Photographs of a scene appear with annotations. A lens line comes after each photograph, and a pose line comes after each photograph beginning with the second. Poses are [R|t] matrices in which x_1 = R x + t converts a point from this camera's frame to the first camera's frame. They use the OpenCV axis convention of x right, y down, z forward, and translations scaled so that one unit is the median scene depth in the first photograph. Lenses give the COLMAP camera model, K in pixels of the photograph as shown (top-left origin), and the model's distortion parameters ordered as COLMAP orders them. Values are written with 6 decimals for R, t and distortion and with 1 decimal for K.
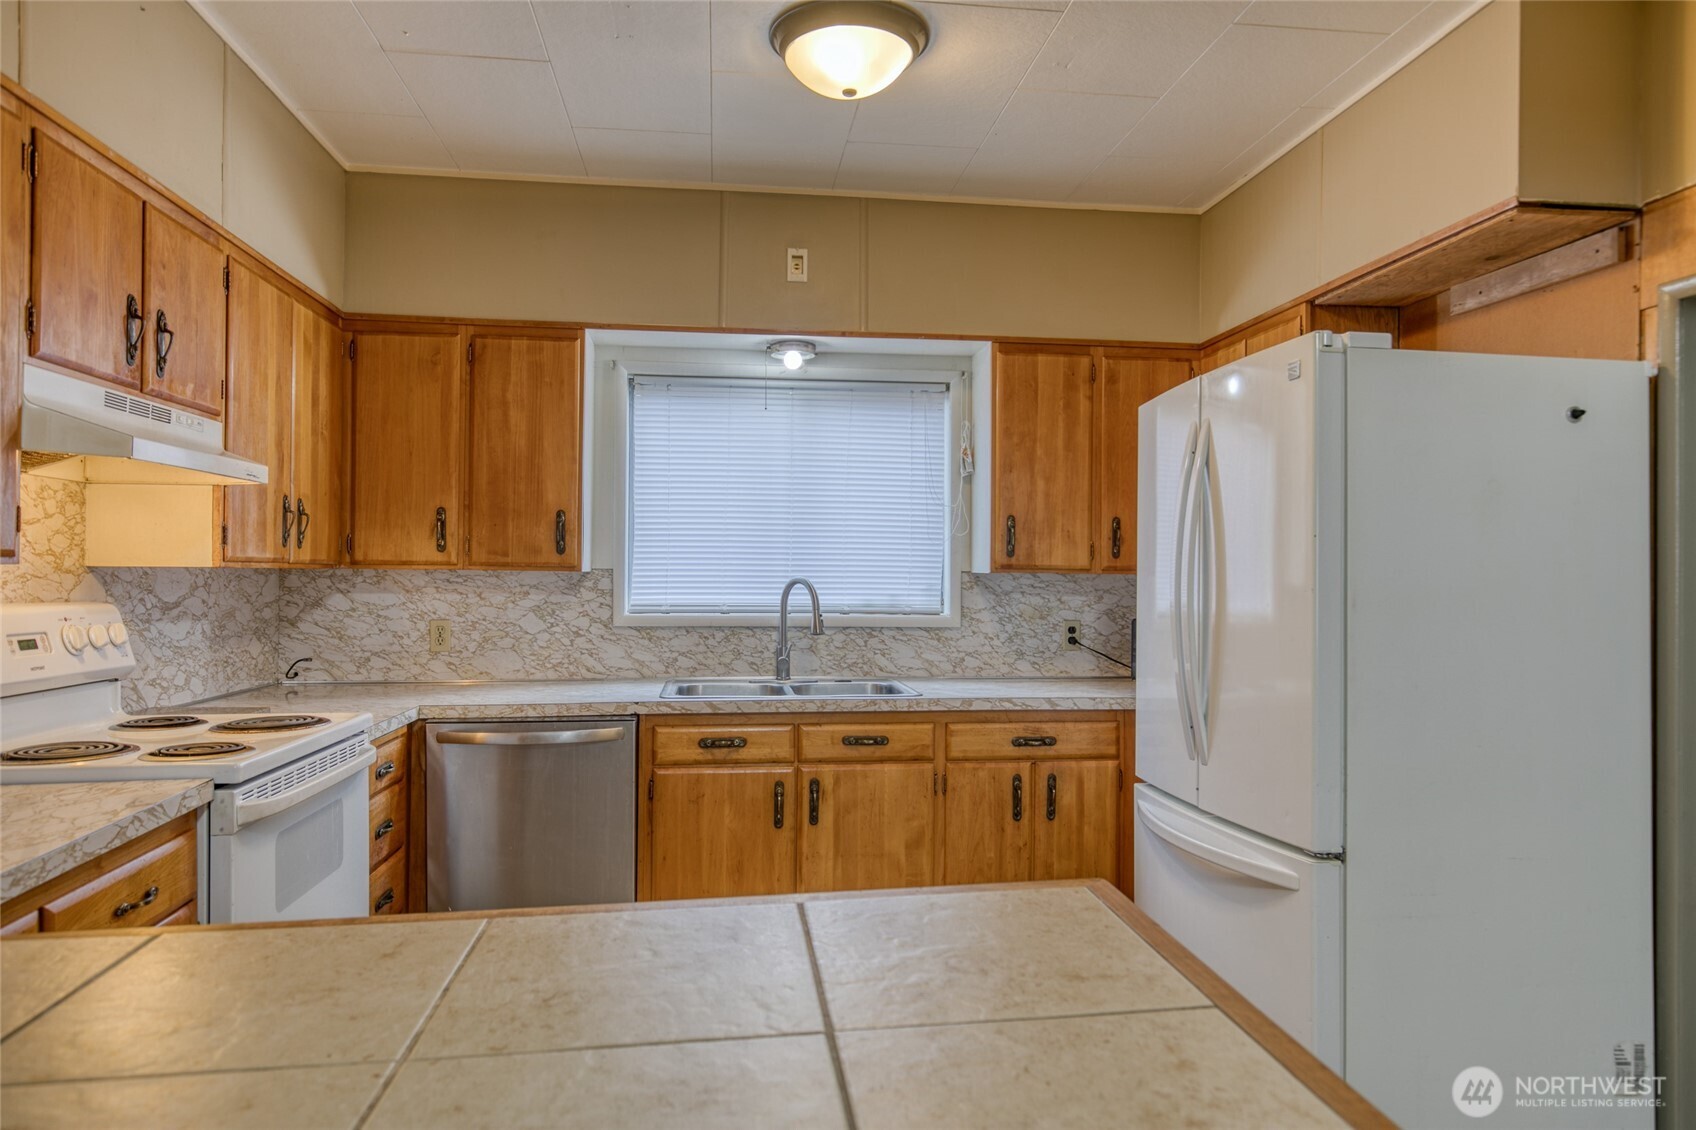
lens RADIAL K [[1076.4, 0, 862.5], [0, 1076.4, 554.7], [0, 0, 1]] dist [-0.000397, 0.000288]
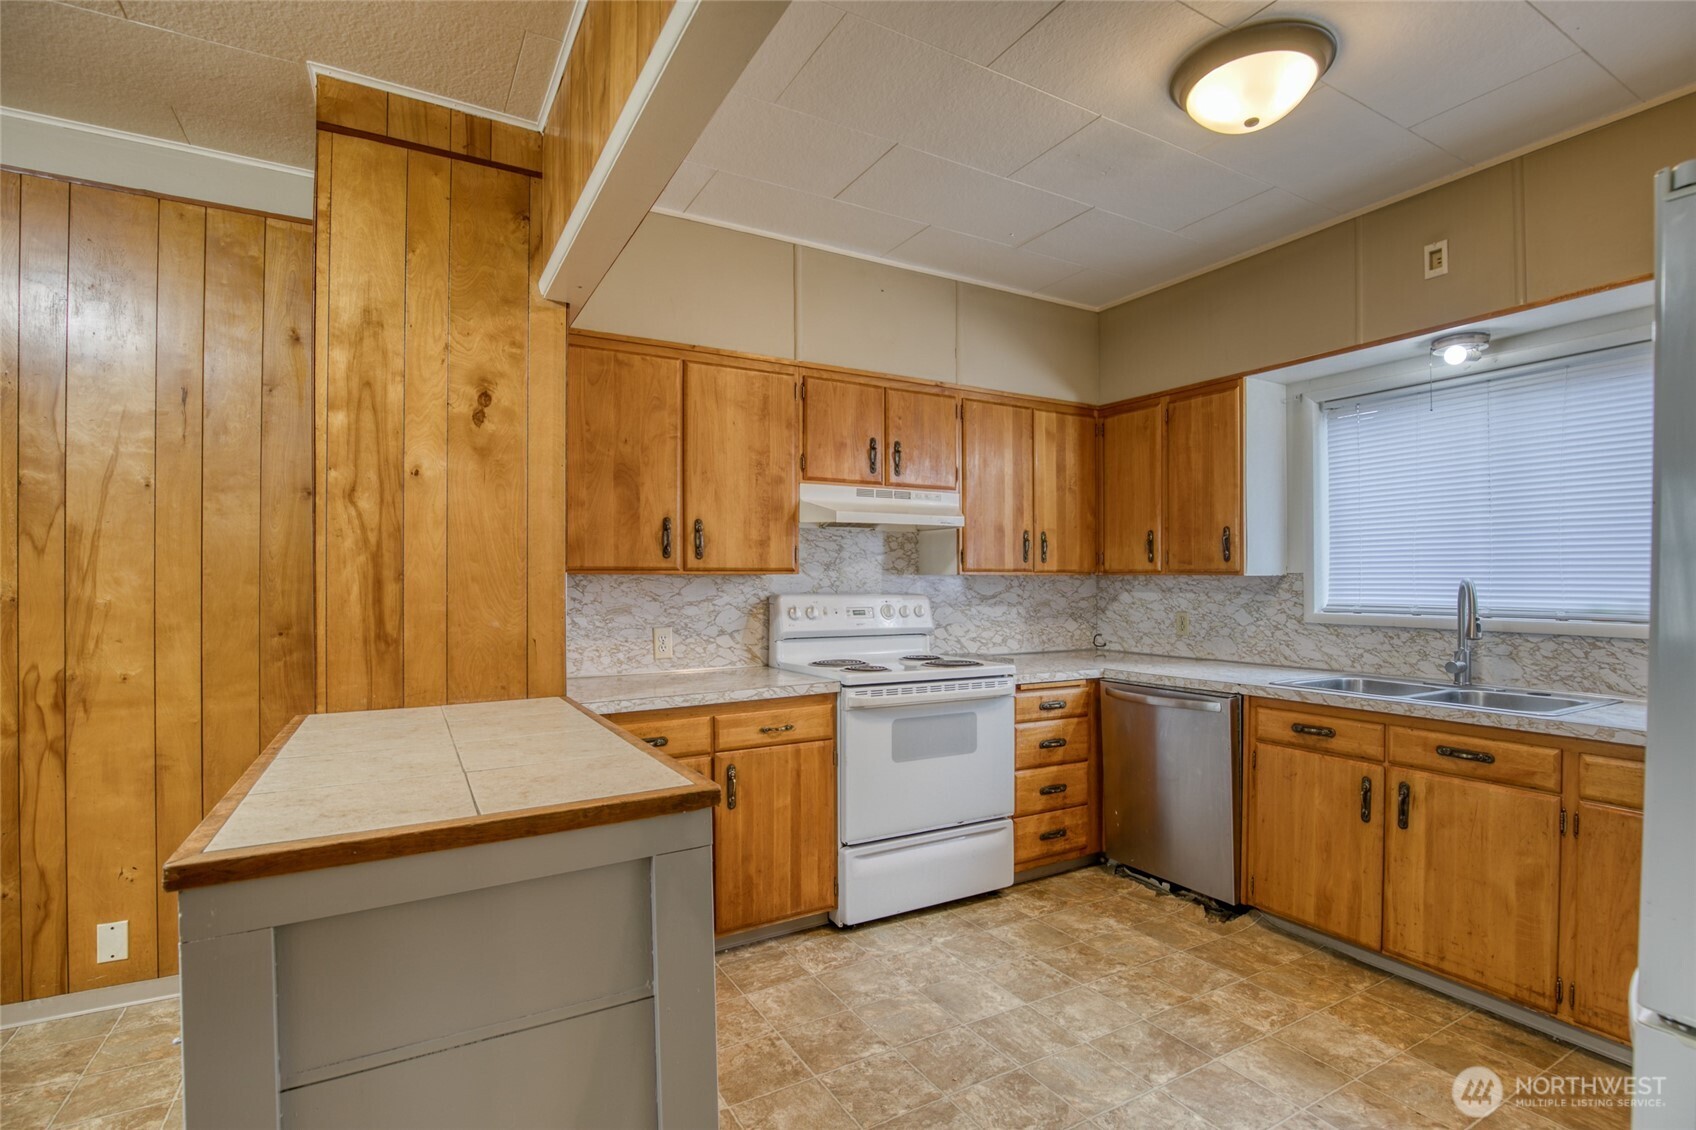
lens RADIAL K [[795.3, 0, 853.5], [0, 795.3, 575.8], [0, 0, 1]] dist [-0.032887, 0.004836]
pose [[0.374337, -0.011994, -0.927215, 0.403418], [0.019803, 0.999792, -0.004938, 0.011888], [0.927081, -0.016513, 0.374497, 0.252853]]
